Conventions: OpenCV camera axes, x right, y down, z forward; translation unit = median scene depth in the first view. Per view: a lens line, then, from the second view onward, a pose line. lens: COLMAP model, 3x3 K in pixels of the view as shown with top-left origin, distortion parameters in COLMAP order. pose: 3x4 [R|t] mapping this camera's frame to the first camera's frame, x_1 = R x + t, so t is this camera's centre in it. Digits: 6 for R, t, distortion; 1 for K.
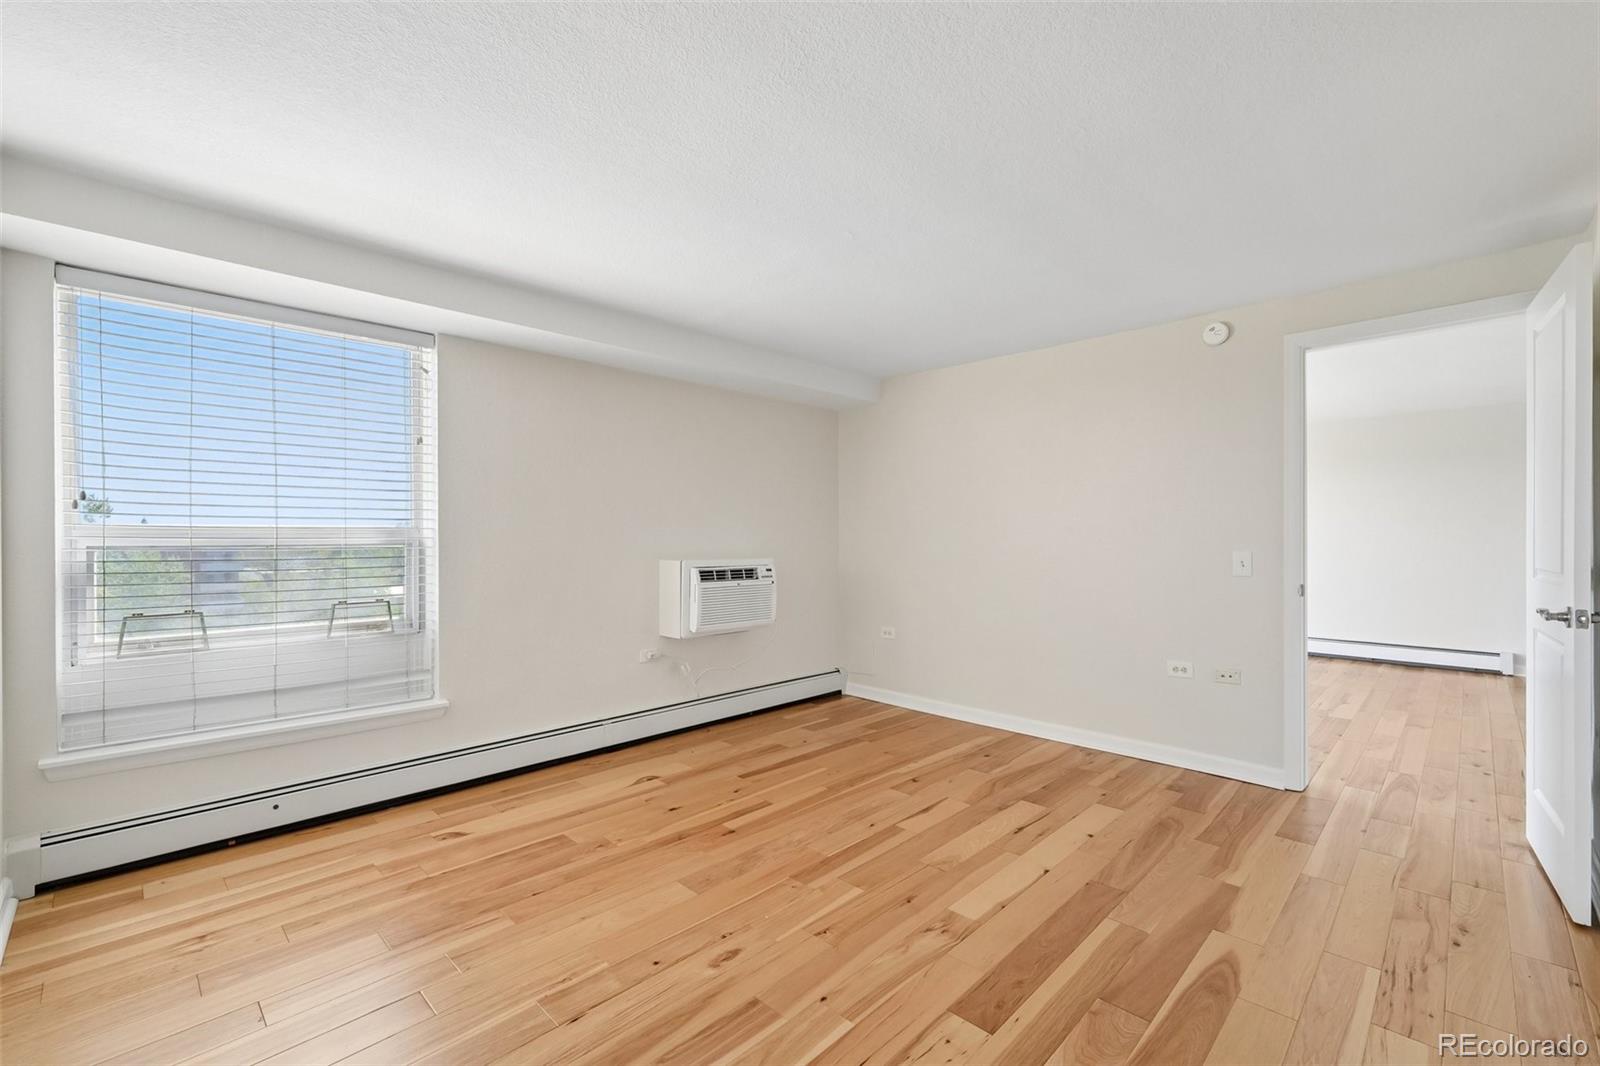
lens RADIAL K [[690.0, 0, 800.0], [0, 690.0, 533.0], [0, 0, 1]] dist [-0.016739, 0.009214]
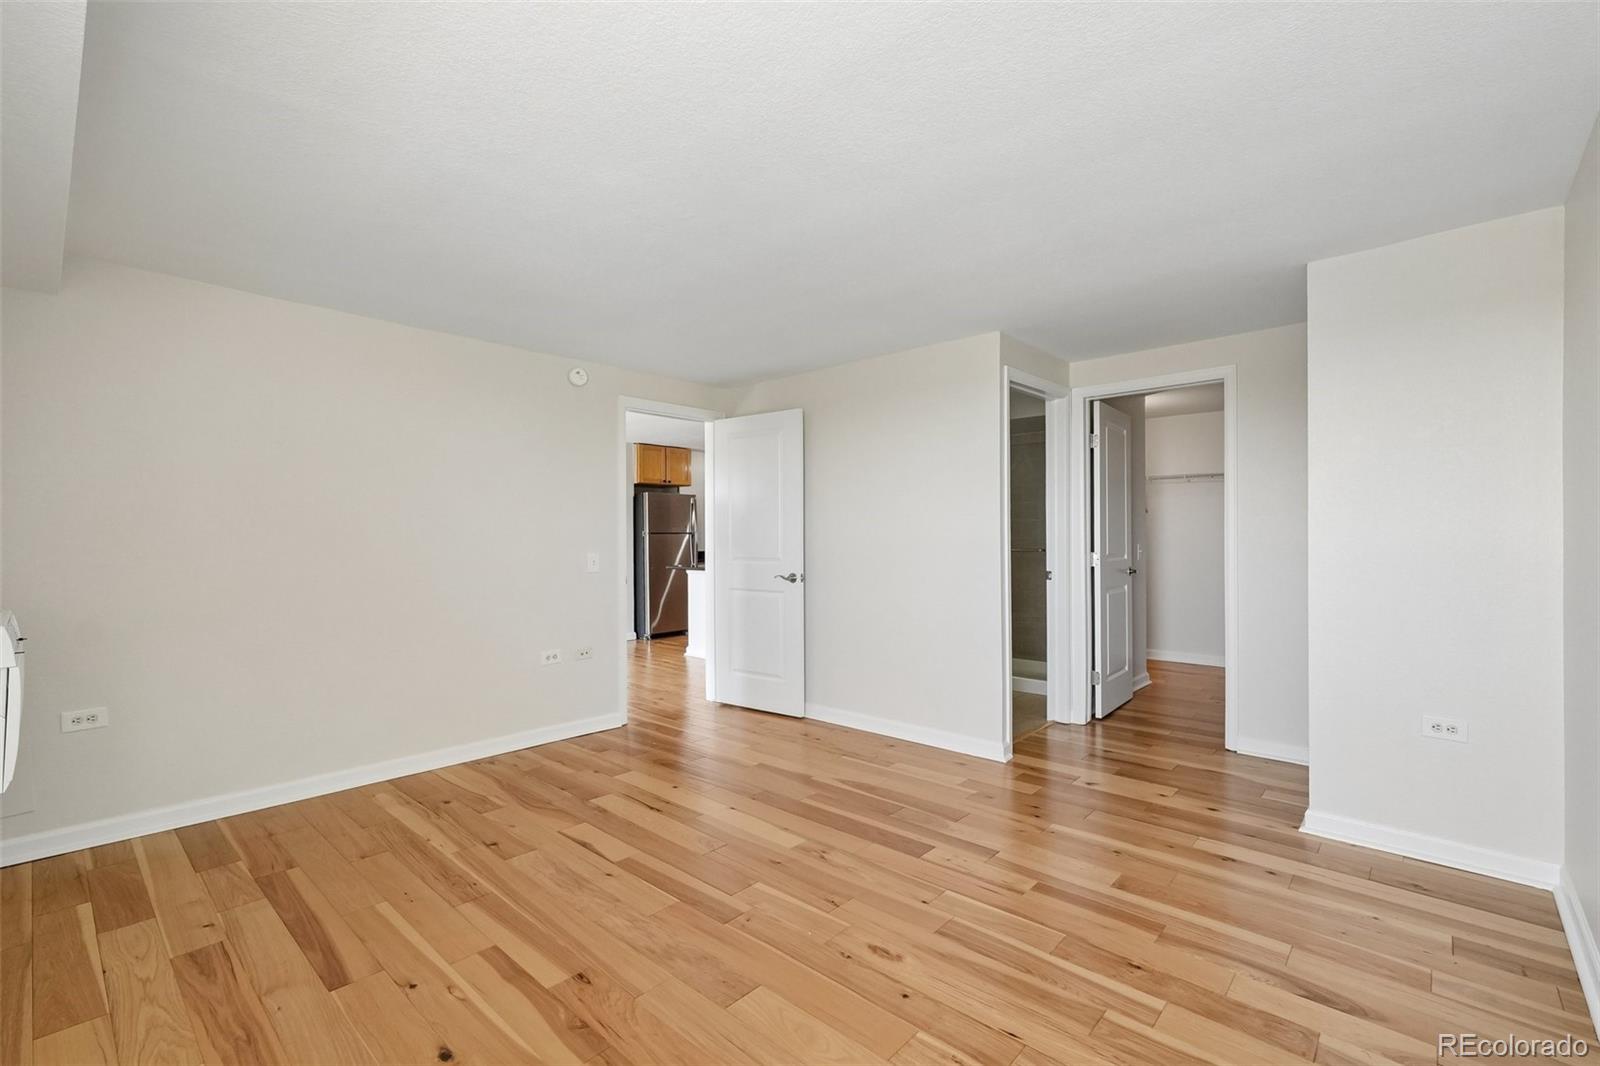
lens RADIAL K [[690.0, 0, 800.0], [0, 690.0, 533.0], [0, 0, 1]] dist [-0.016739, 0.009214]
pose [[-0.040204, 0.010544, 0.999136, -0.671829], [-0.001721, 0.999942, -0.010622, 0.004450], [-0.999190, -0.002146, -0.040183, 0.696062]]
